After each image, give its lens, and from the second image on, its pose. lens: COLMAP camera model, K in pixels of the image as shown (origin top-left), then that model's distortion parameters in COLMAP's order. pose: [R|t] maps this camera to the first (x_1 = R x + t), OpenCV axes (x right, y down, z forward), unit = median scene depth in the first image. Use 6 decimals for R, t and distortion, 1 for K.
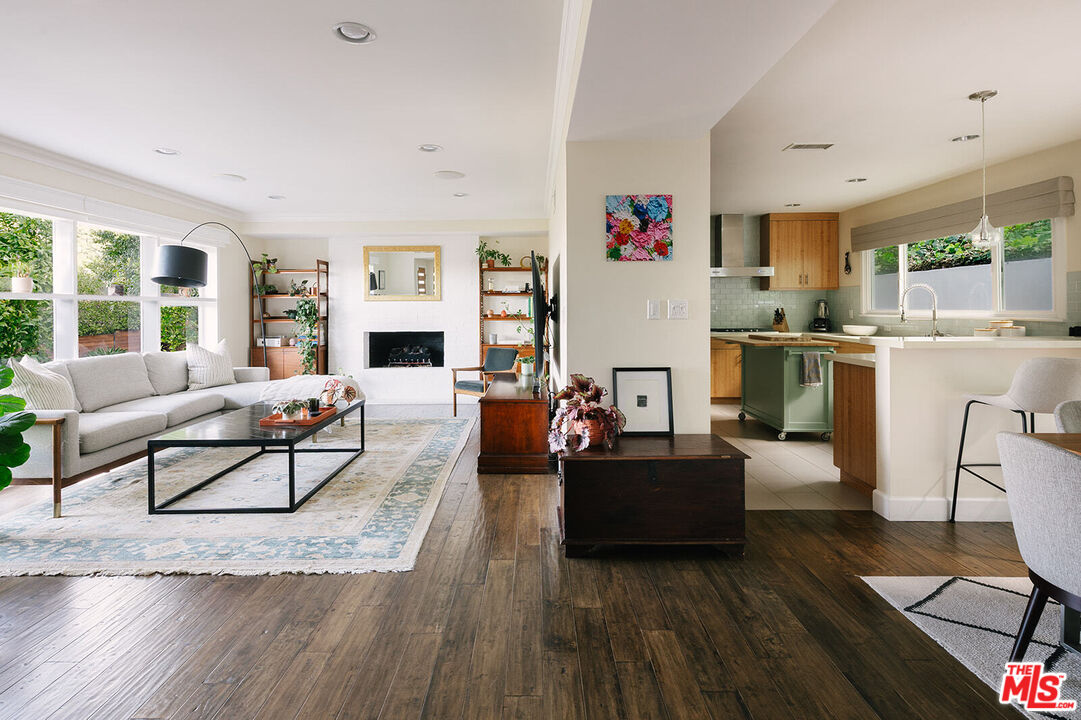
lens RADIAL K [[546.2, 0, 545.2], [0, 546.2, 298.2], [0, 0, 1]] dist [-0.000845, -0.002327]
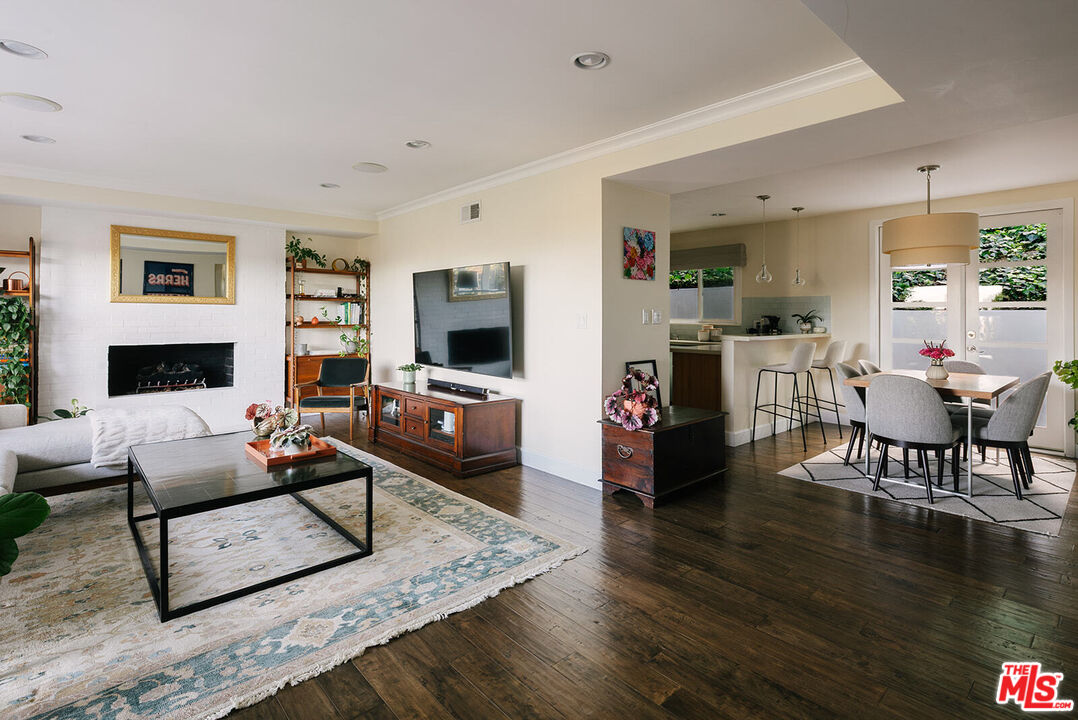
lens RADIAL K [[544.6, 0, 543.7], [0, 544.6, 298.4], [0, 0, 1]] dist [-0.000845, -0.002327]
pose [[0.717941, 0.031175, 0.695406, -0.763830], [-0.019468, 0.999505, -0.024708, 0.011712], [-0.695832, 0.004201, 0.718192, 0.184349]]
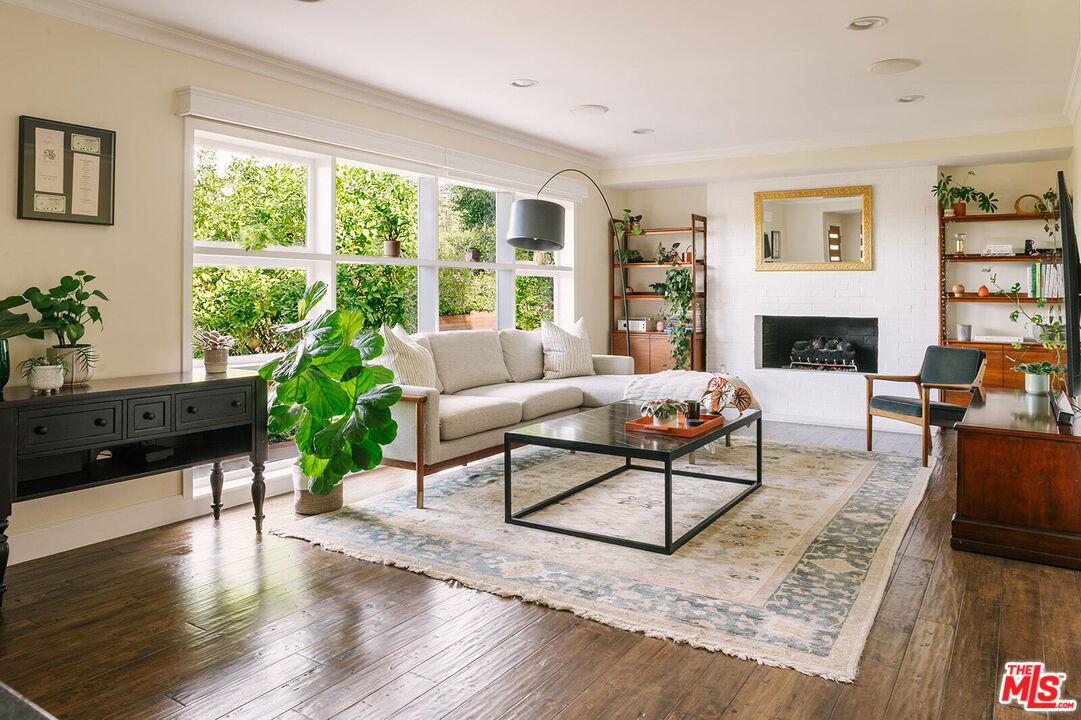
lens RADIAL K [[773.0, 0, 543.8], [0, 773.0, 273.9], [0, 0, 1]] dist [-0.046738, 0.032493]
pose [[0.840465, -0.000206, -0.541865, -0.048550], [-0.003096, 0.999982, -0.005184, 0.026621], [0.541856, 0.006035, 0.840450, 0.054825]]
